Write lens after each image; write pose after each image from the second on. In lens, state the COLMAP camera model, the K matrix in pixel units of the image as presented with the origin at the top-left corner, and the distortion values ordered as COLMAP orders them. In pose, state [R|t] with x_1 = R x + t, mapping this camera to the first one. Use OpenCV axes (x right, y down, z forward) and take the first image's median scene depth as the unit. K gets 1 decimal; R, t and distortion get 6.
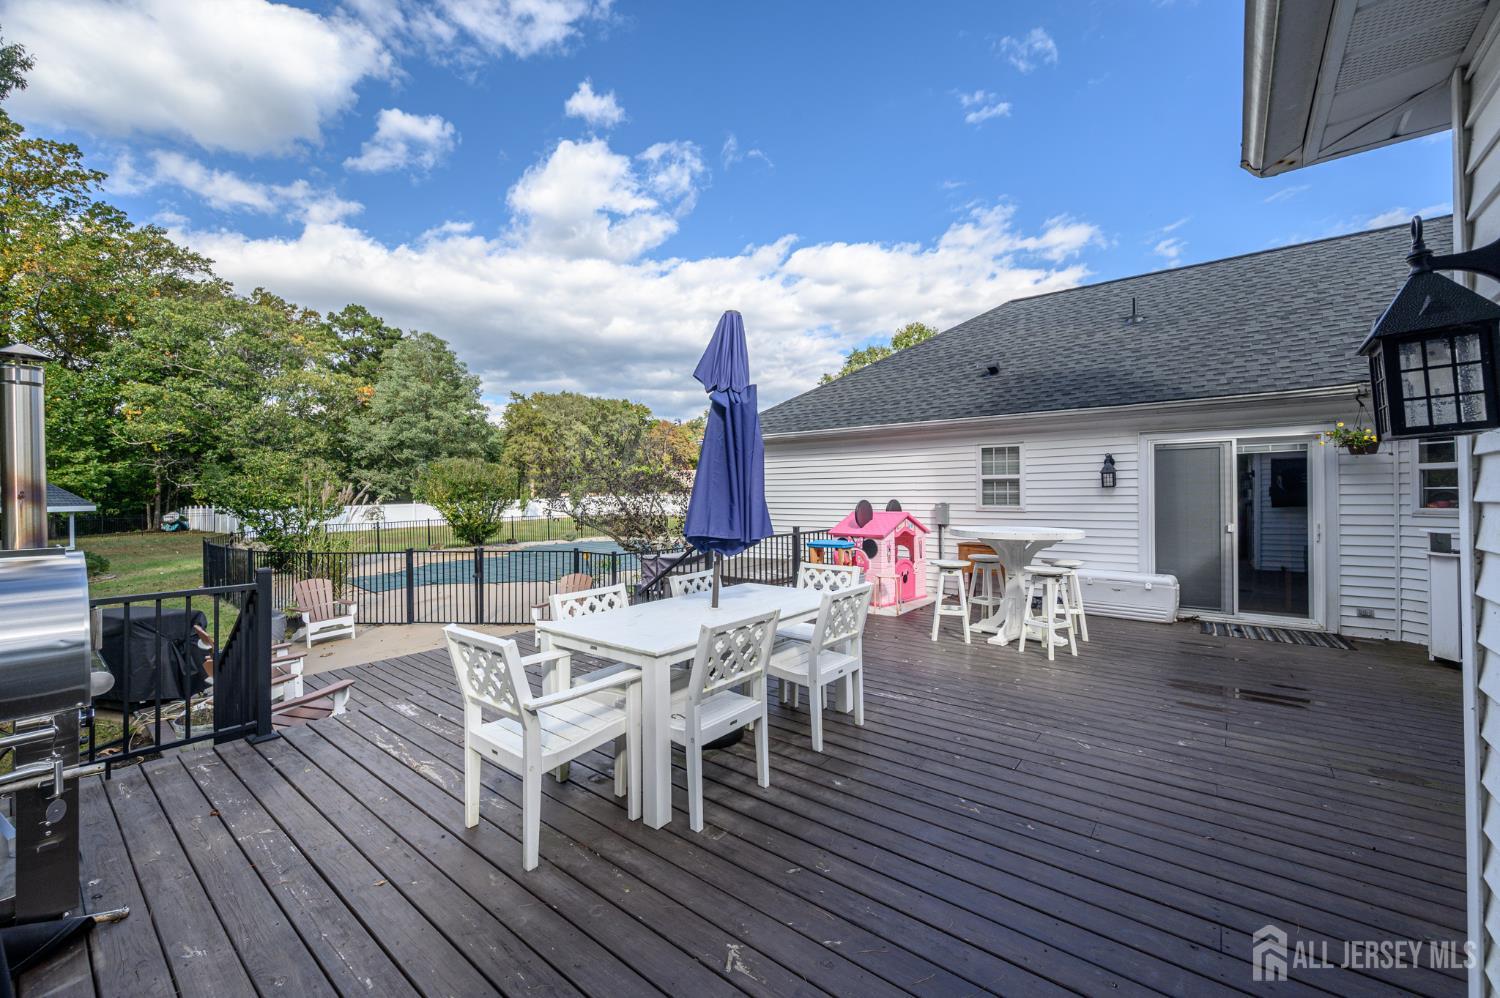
lens RADIAL K [[588.3, 0, 746.0], [0, 588.3, 493.3], [0, 0, 1]] dist [-0.002049, -0.000204]
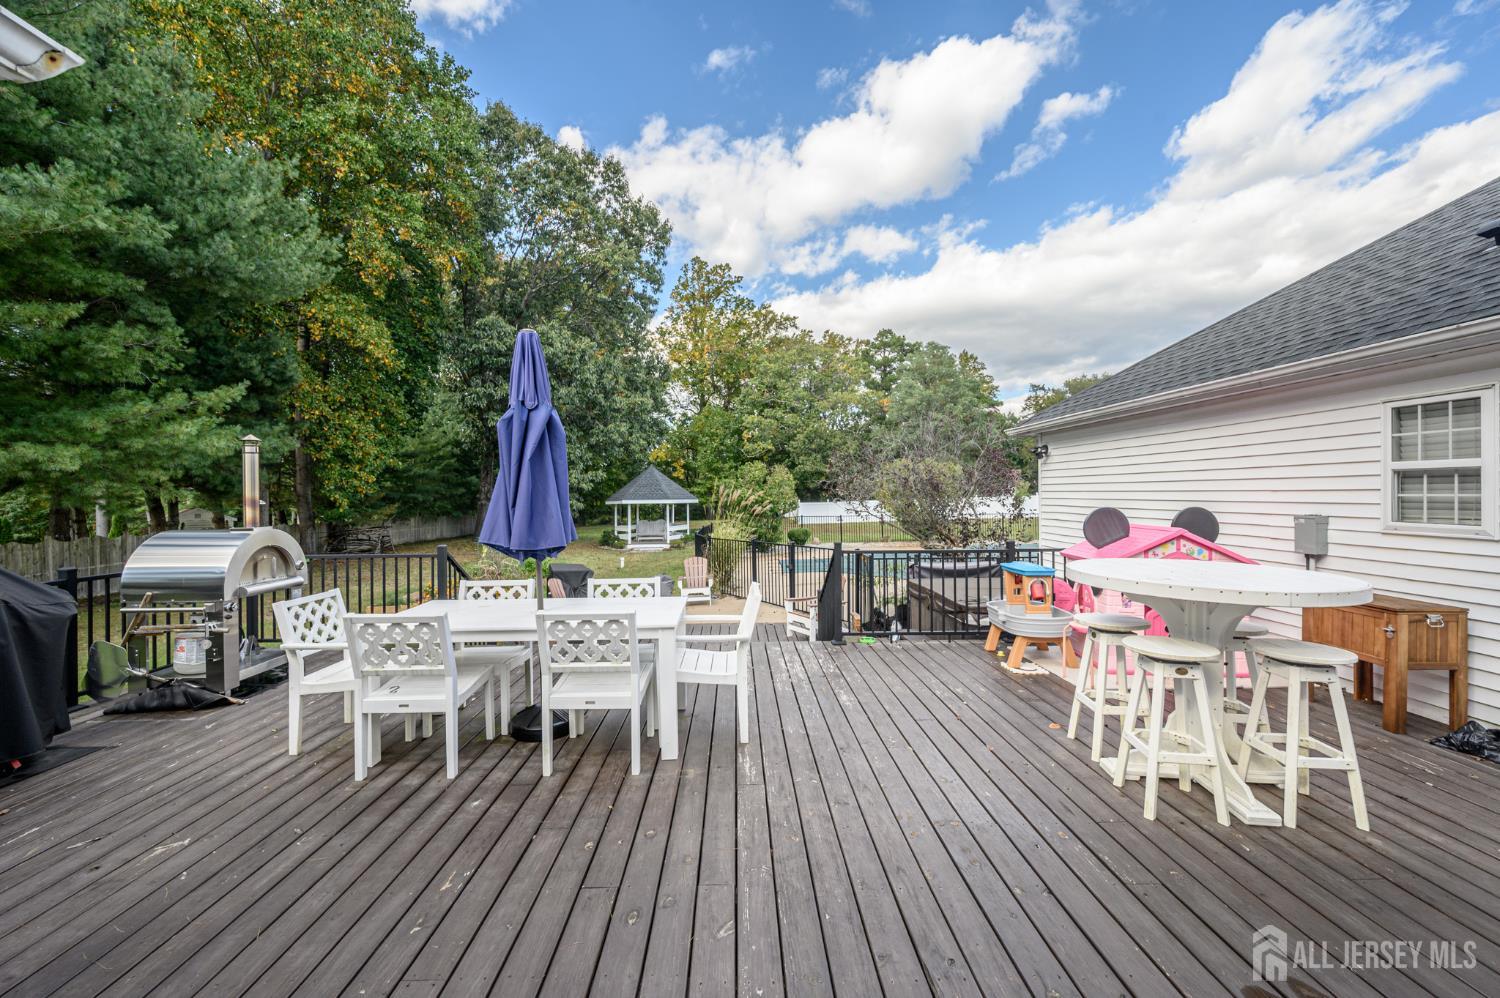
lens RADIAL K [[586.9, 0, 747.2], [0, 586.9, 496.3], [0, 0, 1]] dist [0.000536, -0.000257]
pose [[0.645664, 0.005970, -0.763599, 0.073033], [0.004103, 0.999928, 0.011287, -0.001578], [0.763611, -0.010420, 0.645593, 0.044172]]
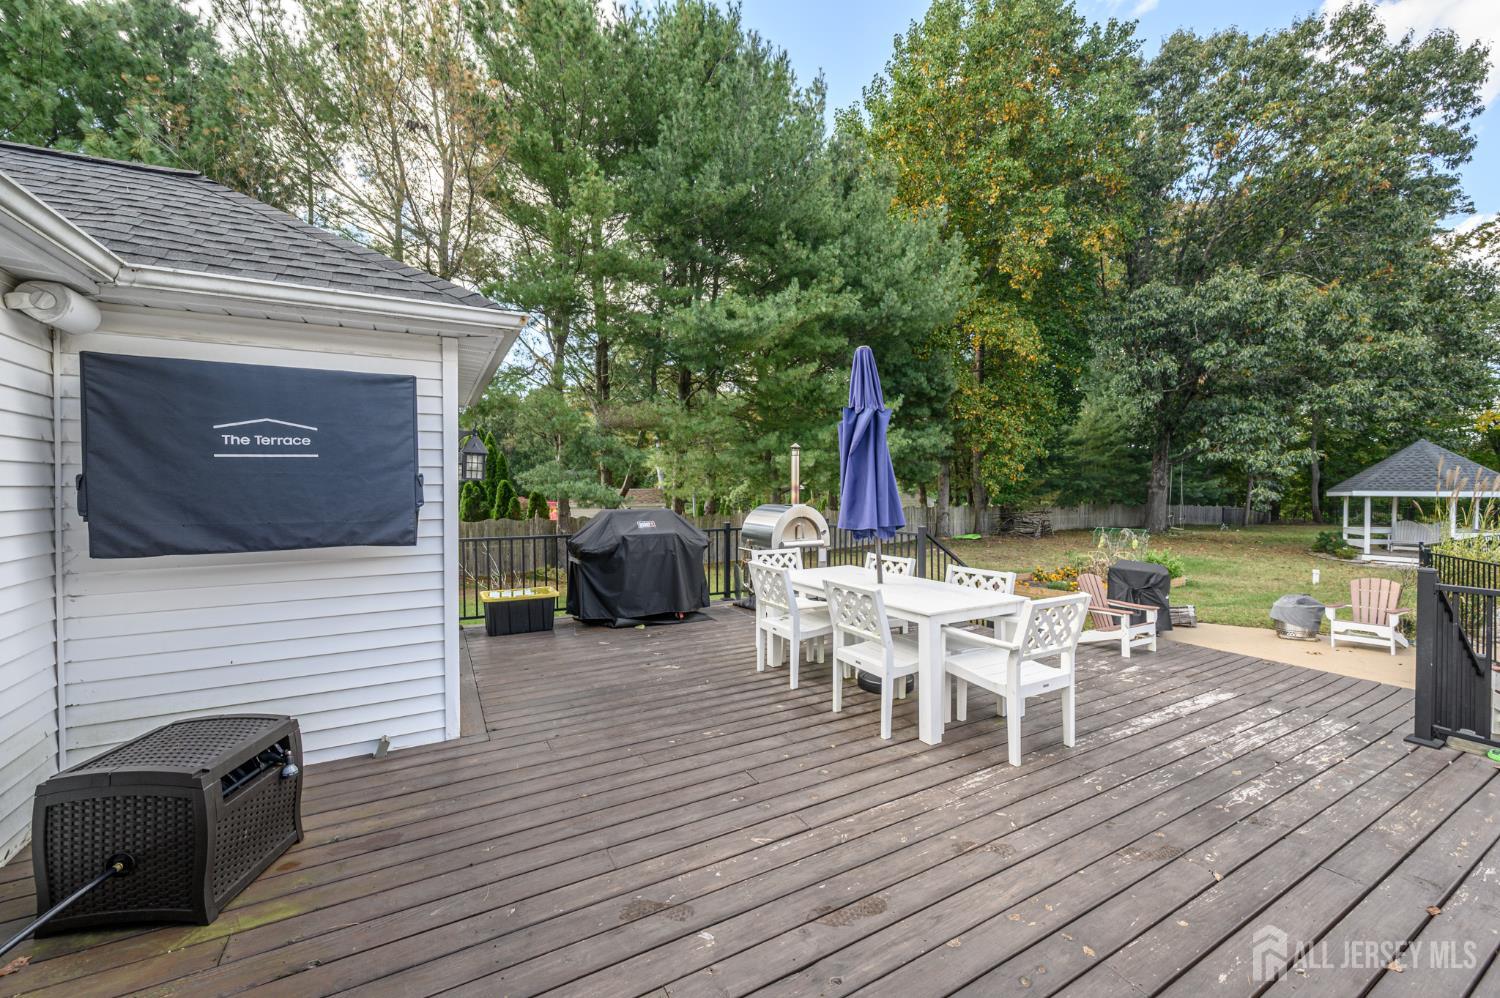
lens RADIAL K [[588.3, 0, 746.0], [0, 588.3, 493.3], [0, 0, 1]] dist [-0.002049, -0.000204]
pose [[-0.370594, 0.022952, -0.928511, 0.088074], [0.006714, 0.999735, 0.022033, -0.001758], [0.928771, 0.001931, -0.370650, 0.087658]]
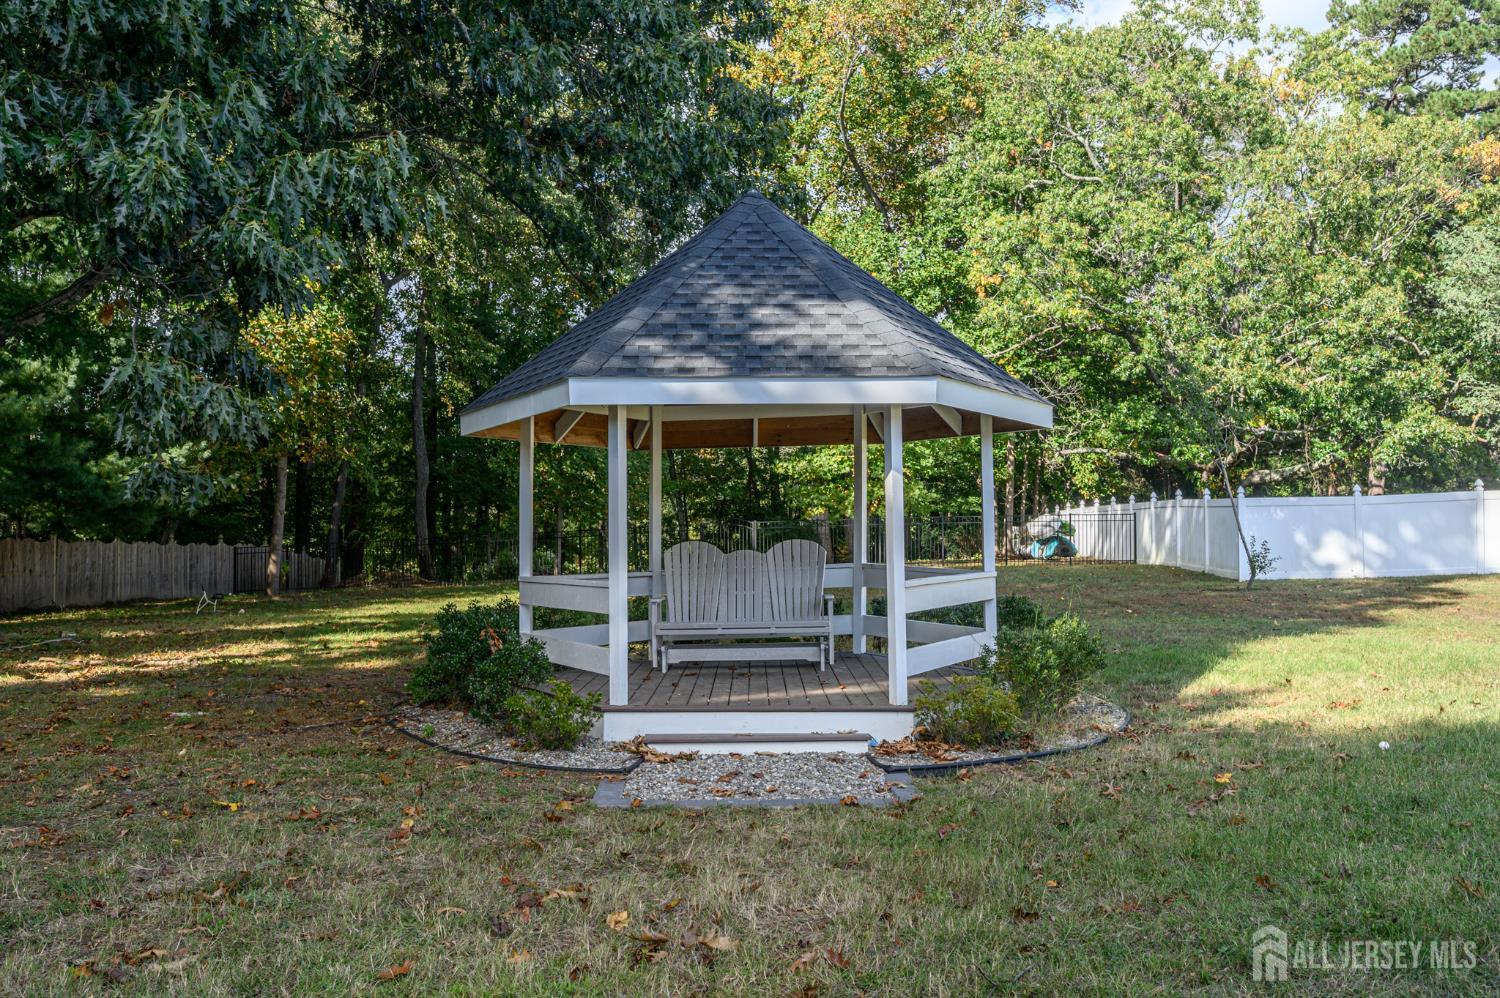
lens RADIAL K [[1306.3, 0, 750.0], [0, 1306.3, 499.0], [0, 0, 1]] dist [0.000333, -0.000065]
pose [[0.589310, -0.009989, -0.807845, -0.339417], [0.005293, 0.999950, -0.008502, 0.028733], [0.807889, 0.000734, 0.589334, 0.265125]]
